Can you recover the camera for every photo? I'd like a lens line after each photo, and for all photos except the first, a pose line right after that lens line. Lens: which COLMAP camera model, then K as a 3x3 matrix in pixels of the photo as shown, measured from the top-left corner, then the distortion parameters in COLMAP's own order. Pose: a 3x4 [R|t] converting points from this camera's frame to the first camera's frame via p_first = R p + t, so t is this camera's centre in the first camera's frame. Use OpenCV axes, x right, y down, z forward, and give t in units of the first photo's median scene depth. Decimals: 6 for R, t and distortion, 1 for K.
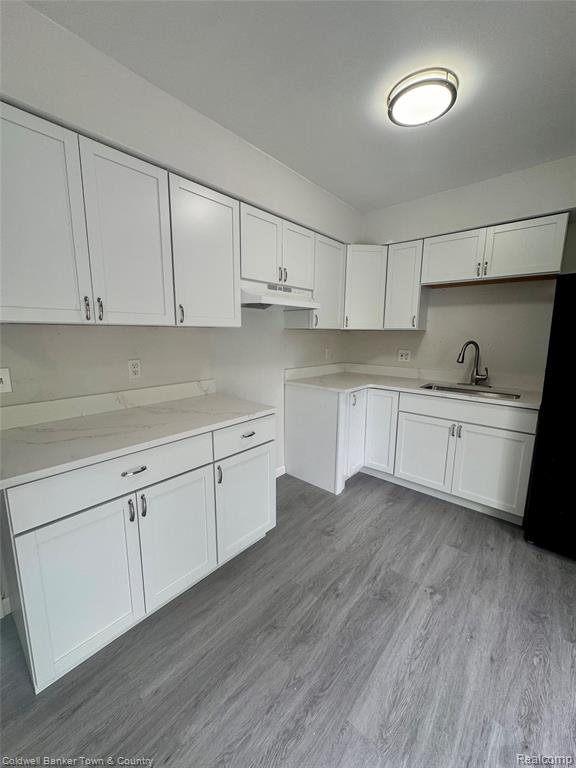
lens RADIAL K [[305.1, 0, 288.1], [0, 305.1, 384.0], [0, 0, 1]] dist [-0.000724, -0.000076]
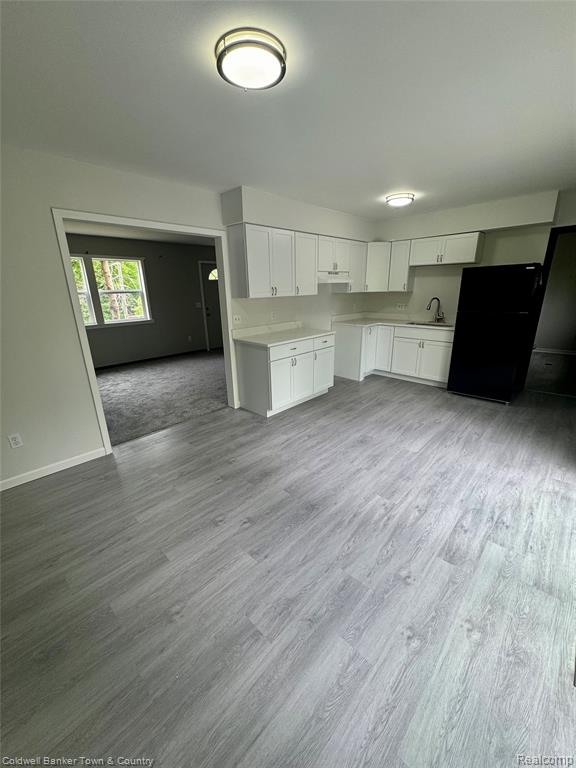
lens RADIAL K [[305.1, 0, 288.3], [0, 305.1, 383.1], [0, 0, 1]] dist [-0.000724, -0.000076]
pose [[0.998553, -0.011027, -0.052625, -0.201517], [0.018337, 0.989909, 0.140512, 0.099767], [0.050544, -0.141274, 0.988679, -0.979779]]
